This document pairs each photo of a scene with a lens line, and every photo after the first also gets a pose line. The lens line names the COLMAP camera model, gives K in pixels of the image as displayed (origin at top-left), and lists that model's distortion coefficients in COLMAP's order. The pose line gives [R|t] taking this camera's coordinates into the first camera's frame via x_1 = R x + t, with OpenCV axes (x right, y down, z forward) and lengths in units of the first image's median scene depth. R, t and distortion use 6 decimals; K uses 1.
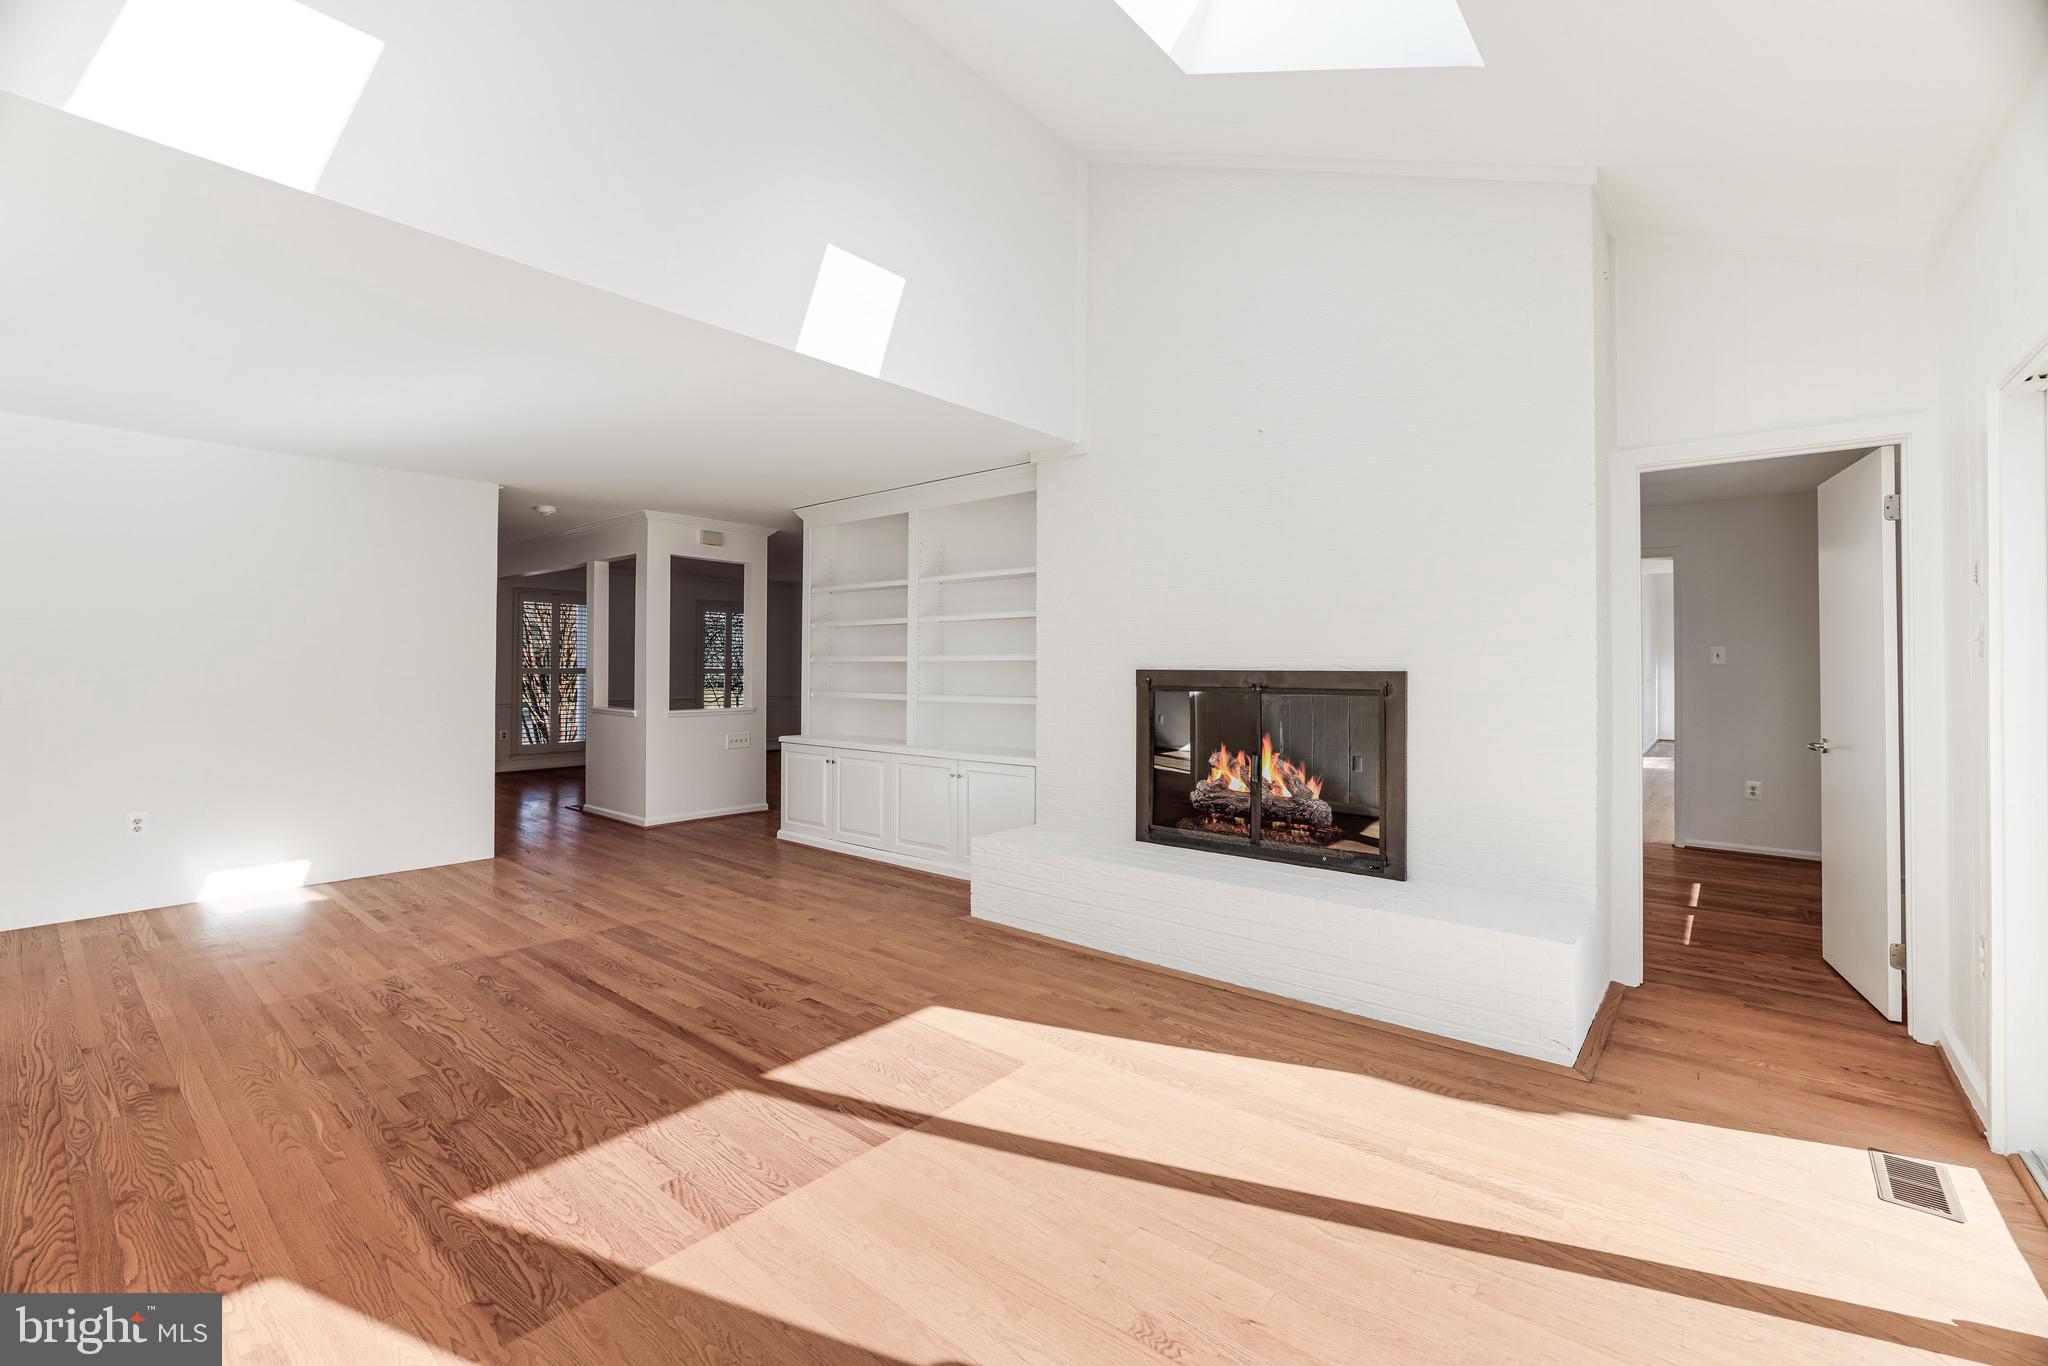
lens RADIAL K [[866.9, 0, 1034.1], [0, 866.9, 645.5], [0, 0, 1]] dist [-0.025534, 0.005558]
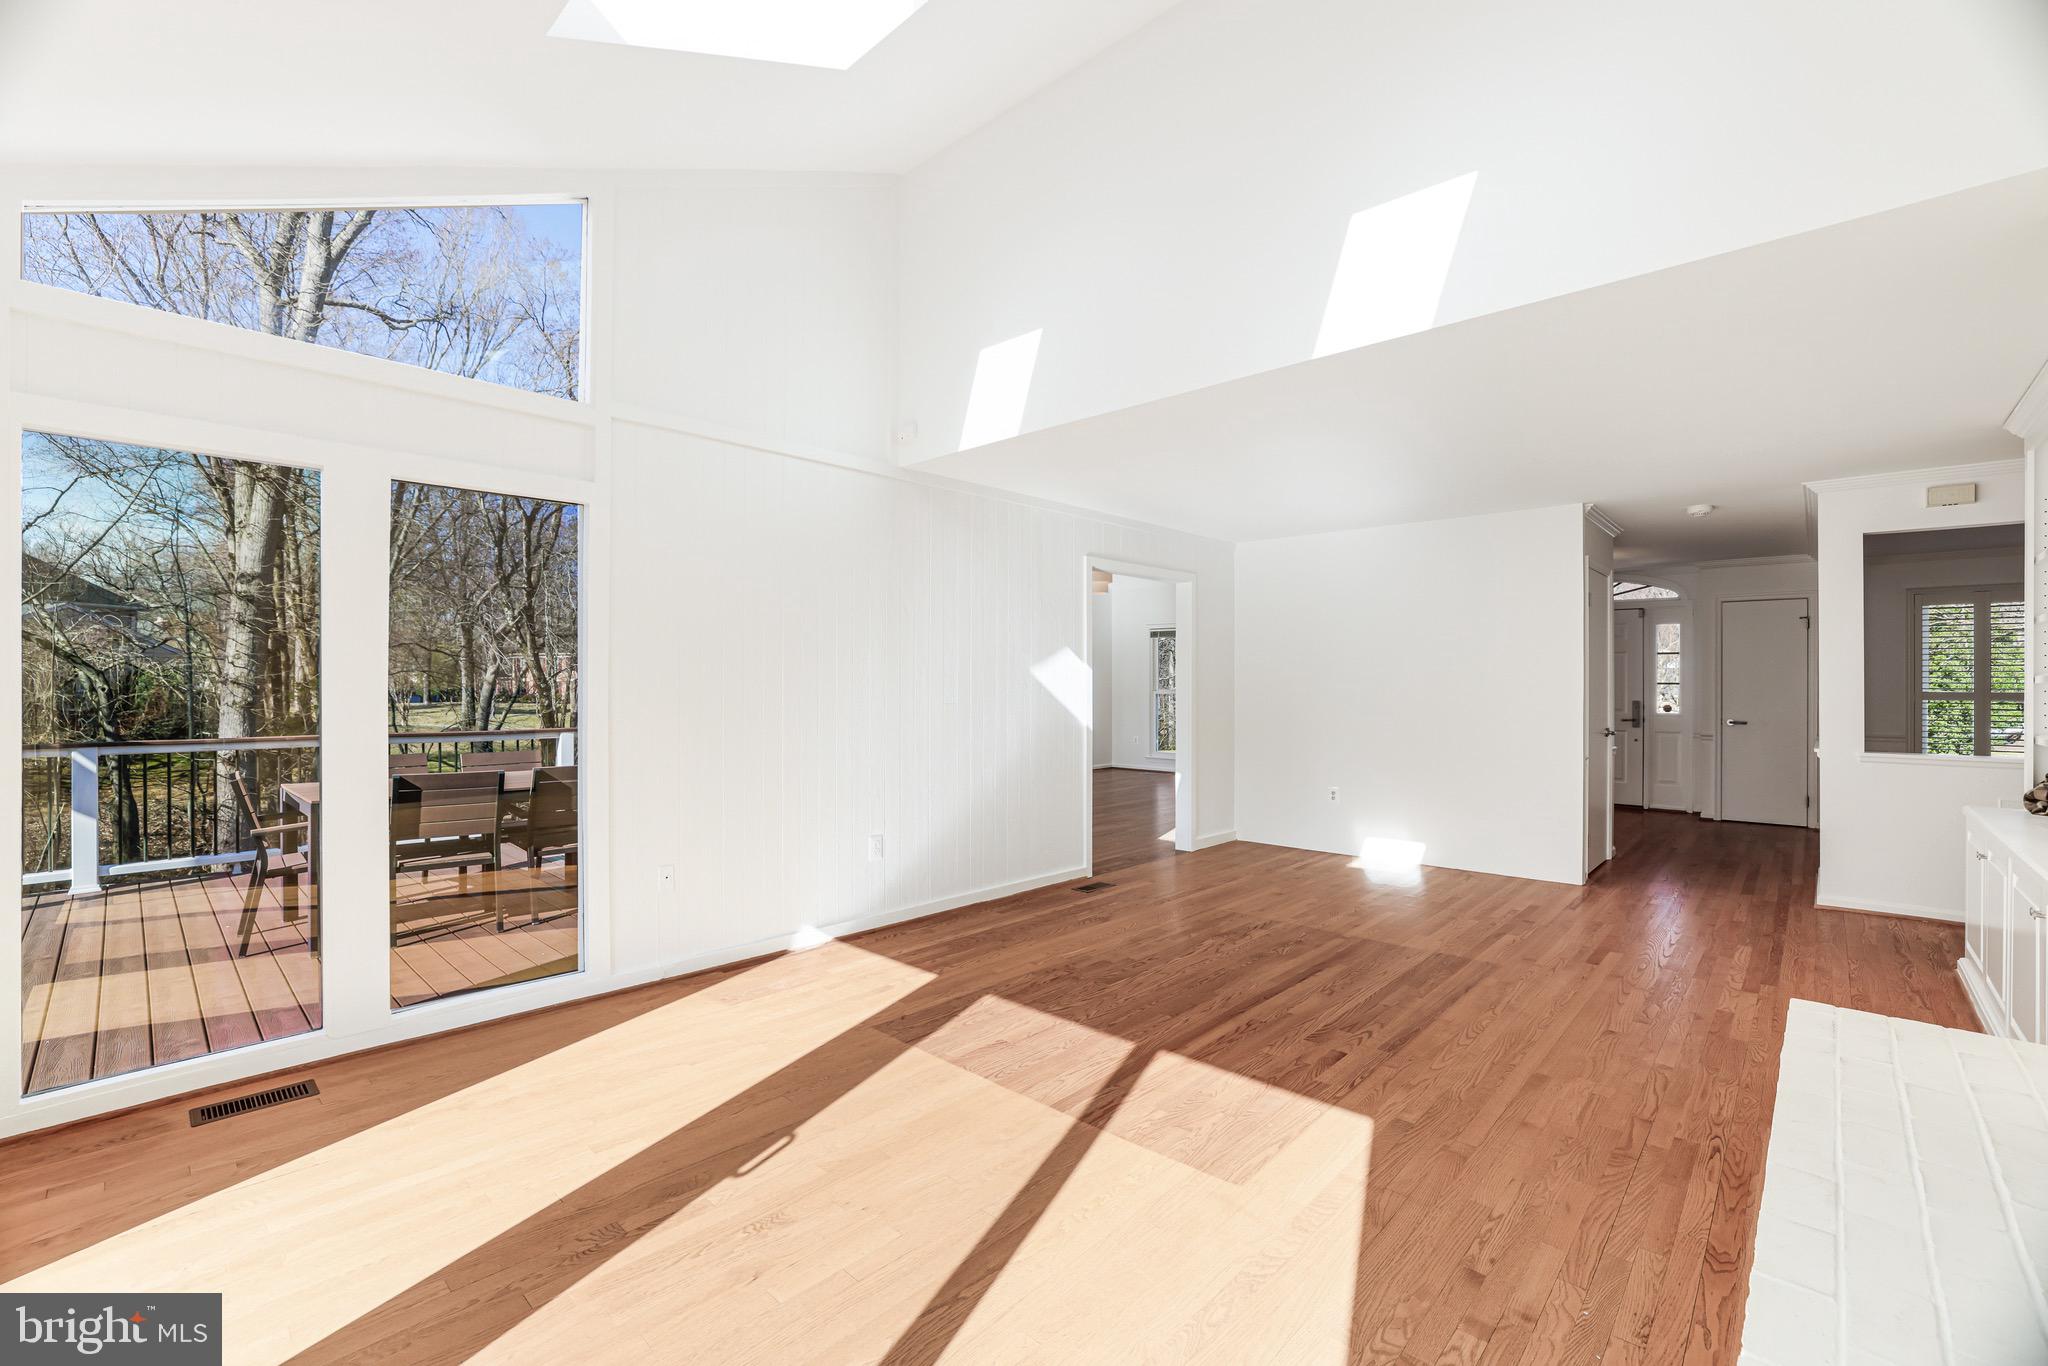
lens RADIAL K [[866.9, 0, 1010.4], [0, 866.9, 683.8], [0, 0, 1]] dist [-0.025534, 0.005558]
pose [[-0.071060, -0.008922, -0.997432, 0.693262], [0.027818, 0.999553, -0.010923, 0.015446], [0.997084, -0.028523, -0.070780, 0.732492]]
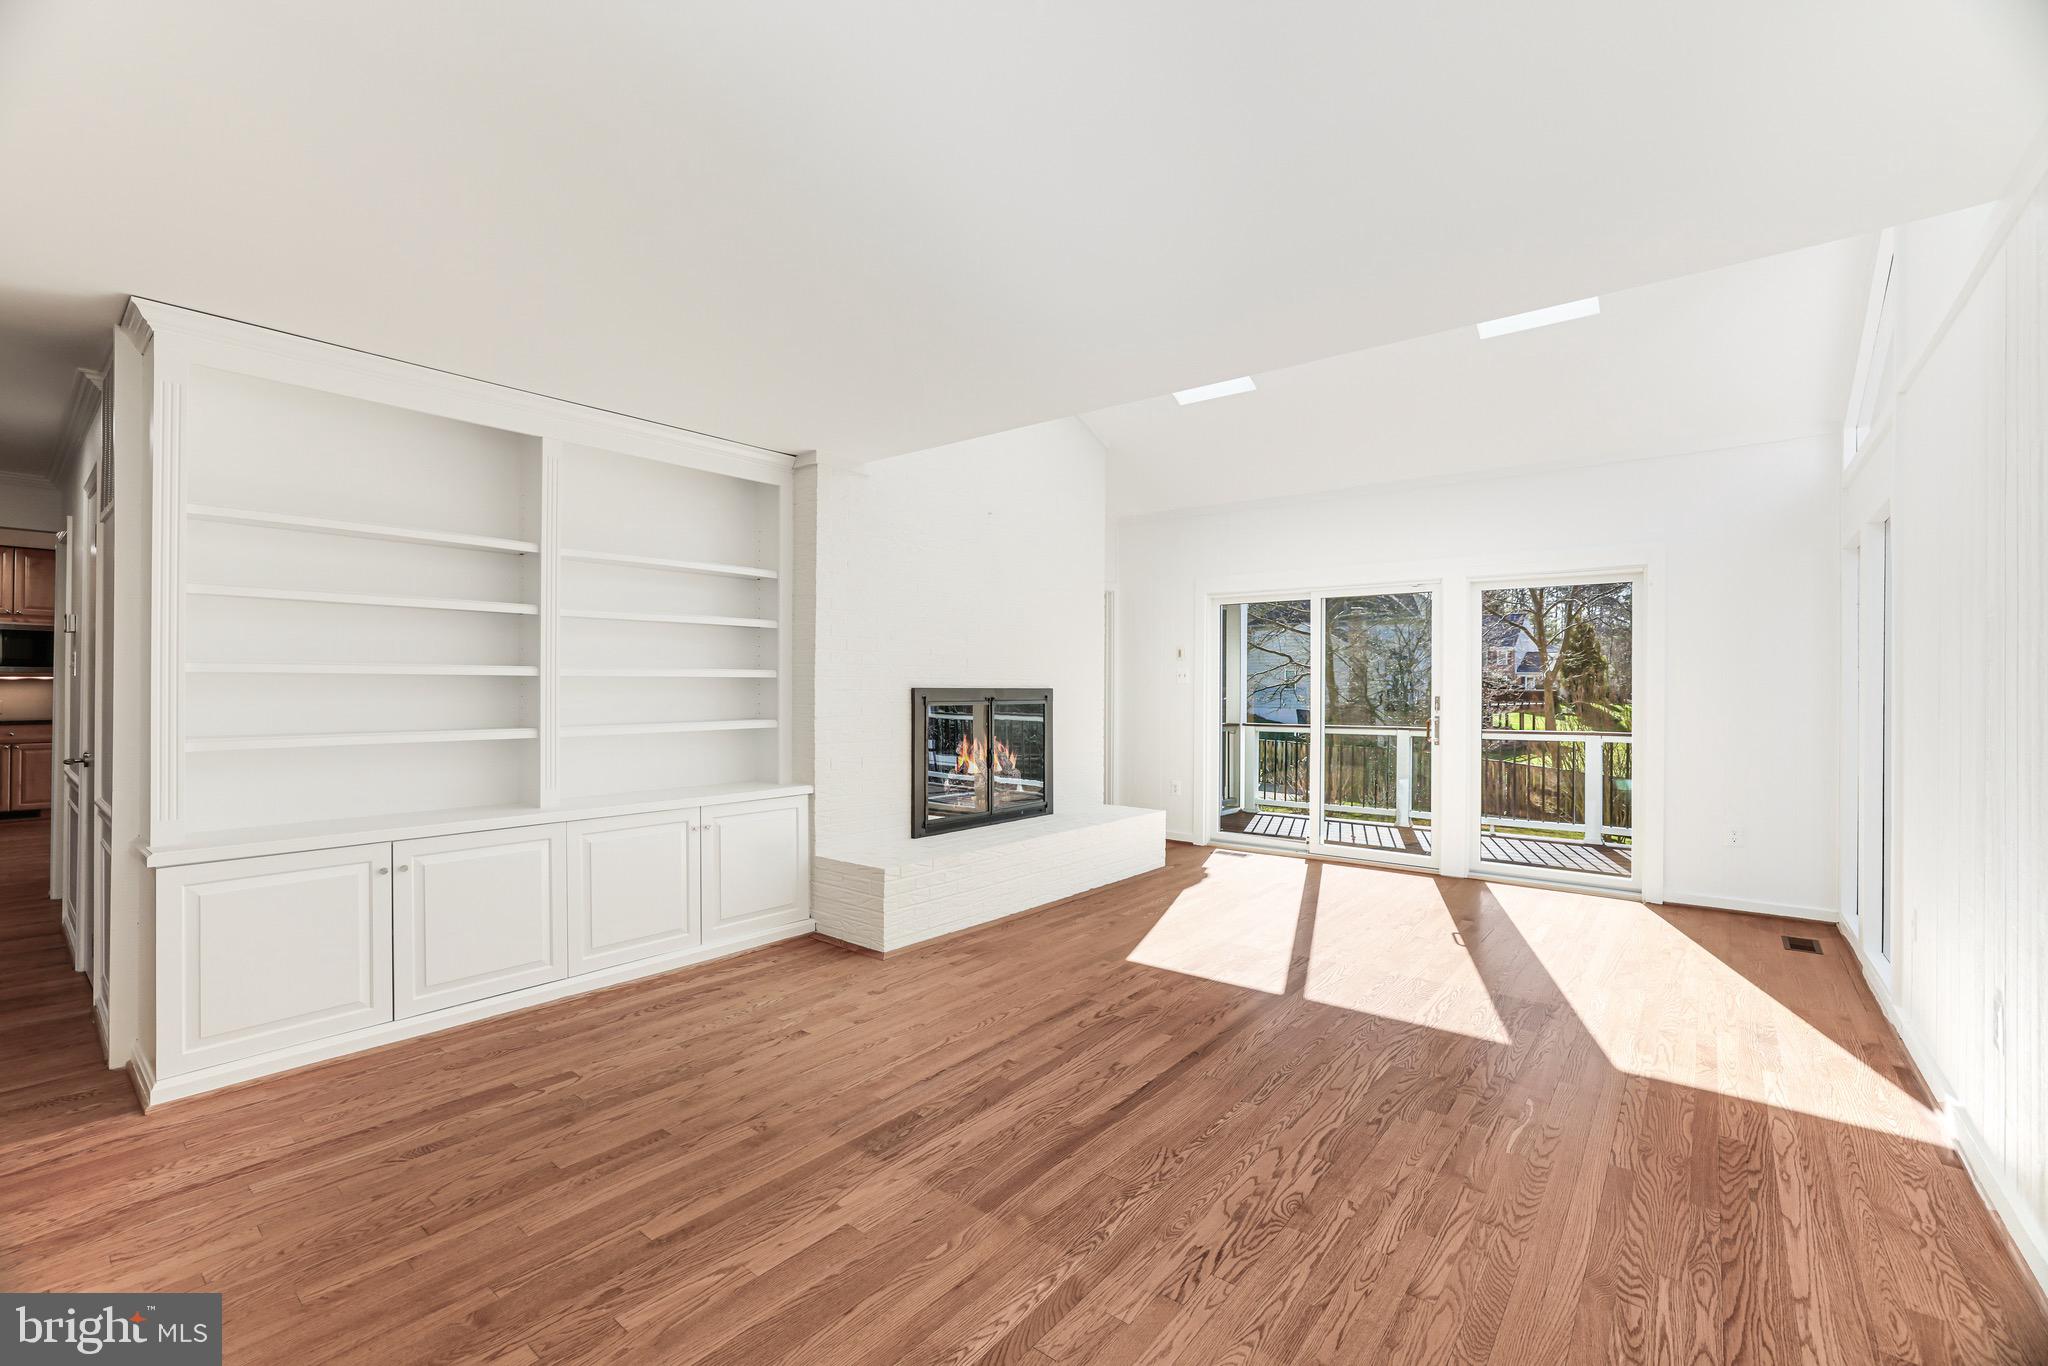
lens RADIAL K [[866.9, 0, 1022.5], [0, 866.9, 686.6], [0, 0, 1]] dist [-0.025534, 0.005558]
pose [[-0.017499, -0.004162, 0.999838, -1.353769], [-0.036856, 0.999314, 0.003515, 0.025104], [-0.999167, -0.036789, -0.017641, 1.184949]]
